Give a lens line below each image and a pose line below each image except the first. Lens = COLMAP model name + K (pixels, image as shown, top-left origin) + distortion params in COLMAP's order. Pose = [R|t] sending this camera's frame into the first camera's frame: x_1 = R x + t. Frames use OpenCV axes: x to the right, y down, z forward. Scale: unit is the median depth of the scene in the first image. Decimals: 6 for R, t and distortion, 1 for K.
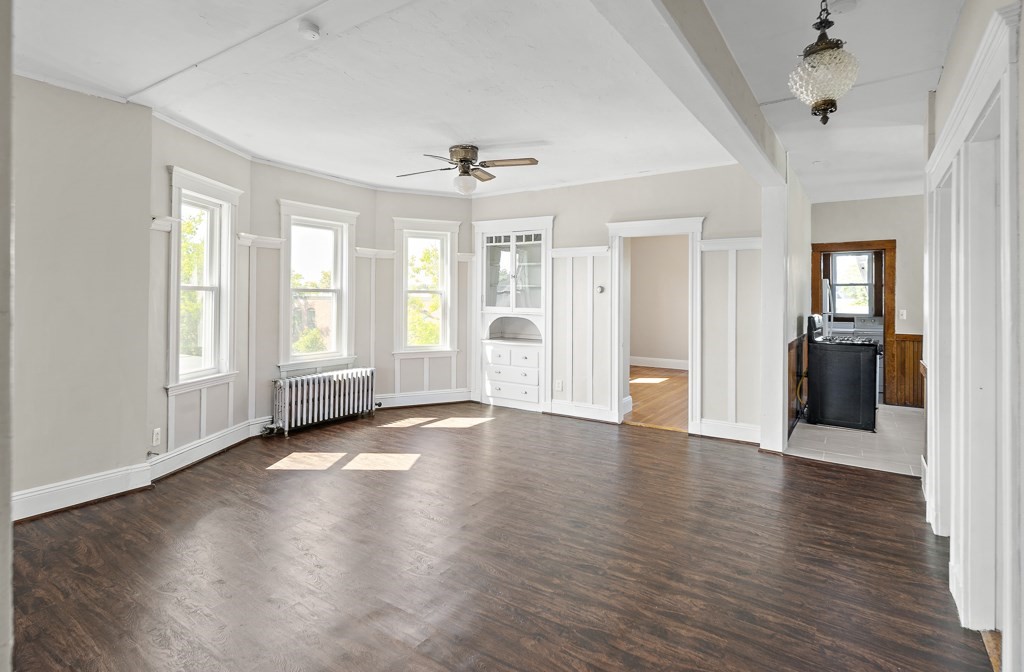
lens RADIAL K [[512.9, 0, 516.5], [0, 512.9, 292.7], [0, 0, 1]] dist [0.008677, -0.002790]
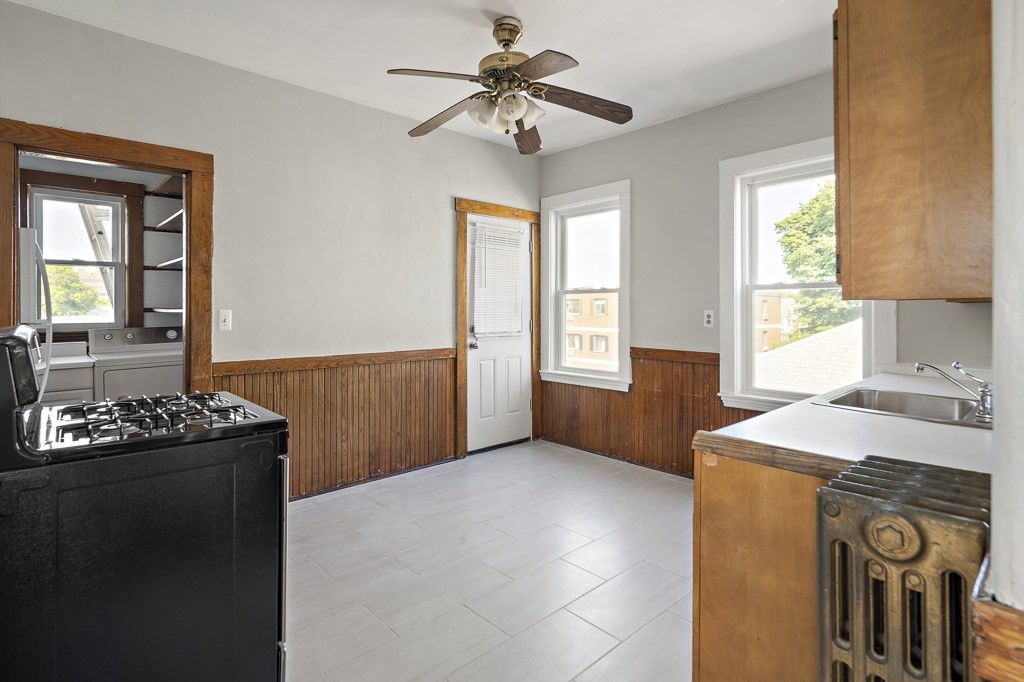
lens RADIAL K [[511.4, 0, 507.6], [0, 511.4, 305.9], [0, 0, 1]] dist [0.006837, -0.001228]
pose [[0.233623, -0.002140, 0.972325, 0.459764], [-0.006427, 0.999972, 0.003745, 0.033221], [-0.972306, -0.007124, 0.233603, 0.821142]]
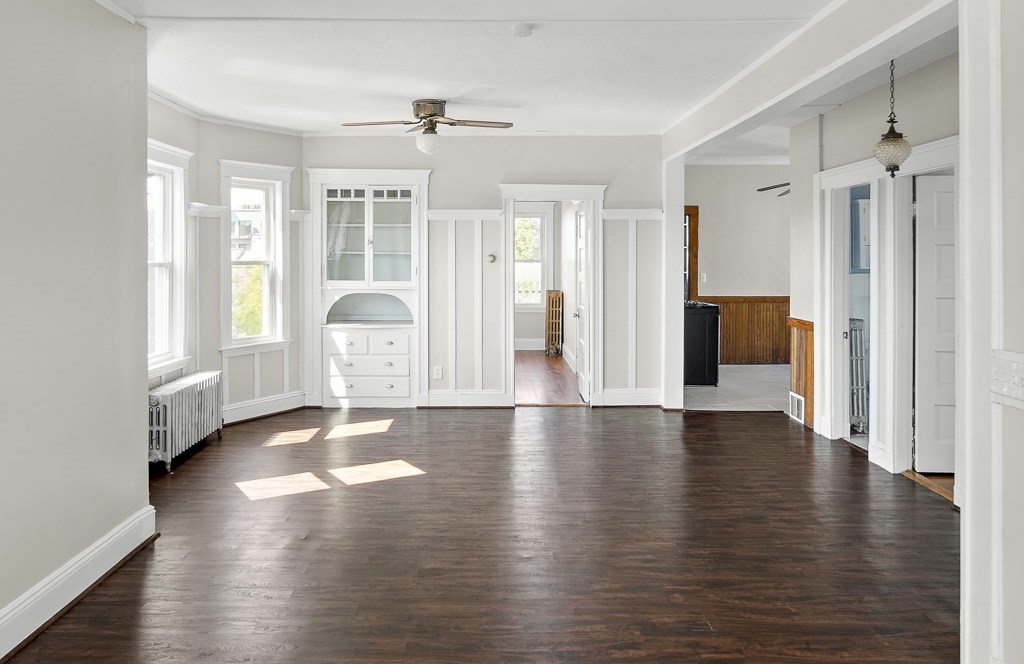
lens RADIAL K [[814.9, 0, 489.7], [0, 814.9, 254.2], [0, 0, 1]] dist [-0.010357, -0.004243]
pose [[0.832701, -0.009166, 0.553647, -0.673637], [0.002990, 0.999923, 0.012058, -0.033461], [-0.553714, -0.008385, 0.832664, -0.177850]]
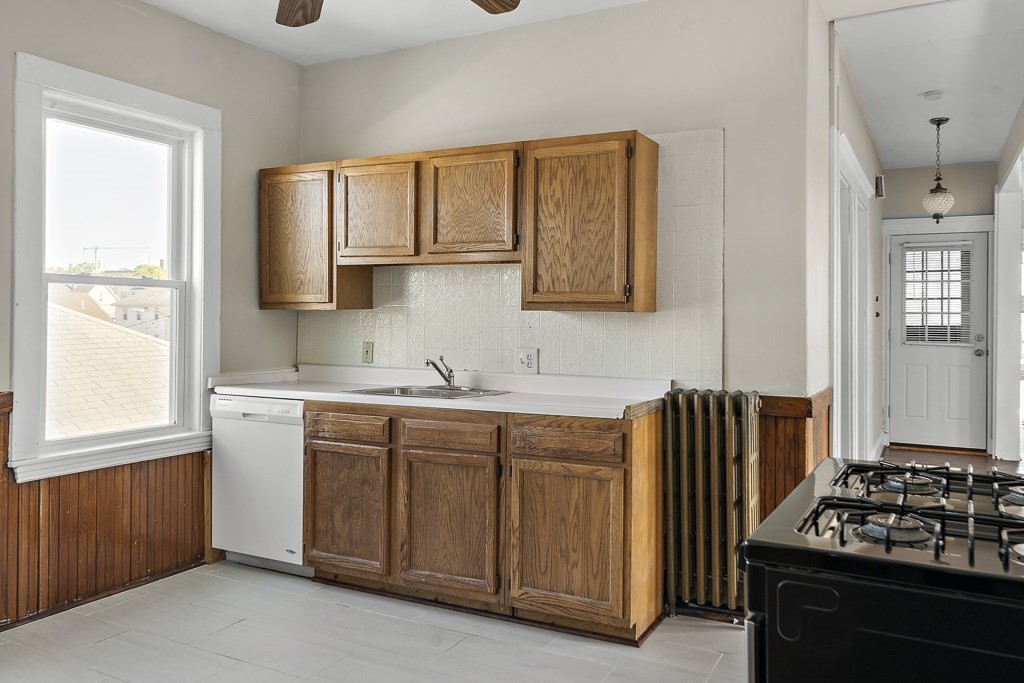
lens RADIAL K [[783.0, 0, 514.4], [0, 783.0, 309.6], [0, 0, 1]] dist [0.003330, 0.004698]
pose [[-0.994737, -0.014671, -0.101408, 0.890584], [-0.012727, 0.999723, -0.019787, 0.042774], [0.101671, -0.018392, -0.994648, 1.349556]]
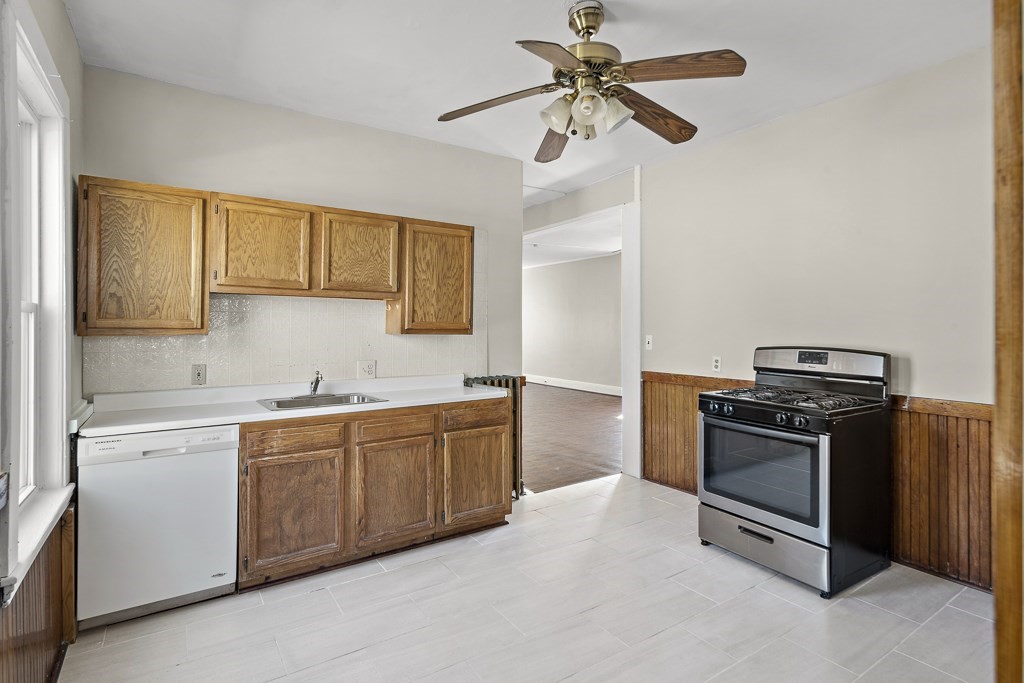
lens RADIAL K [[511.4, 0, 512.8], [0, 511.4, 329.2], [0, 0, 1]] dist [0.006837, -0.001228]
pose [[-0.392758, -0.003679, -0.919634, 1.349628], [0.005193, 0.999967, -0.006218, 0.028301], [0.919627, -0.007218, -0.392726, 1.052896]]
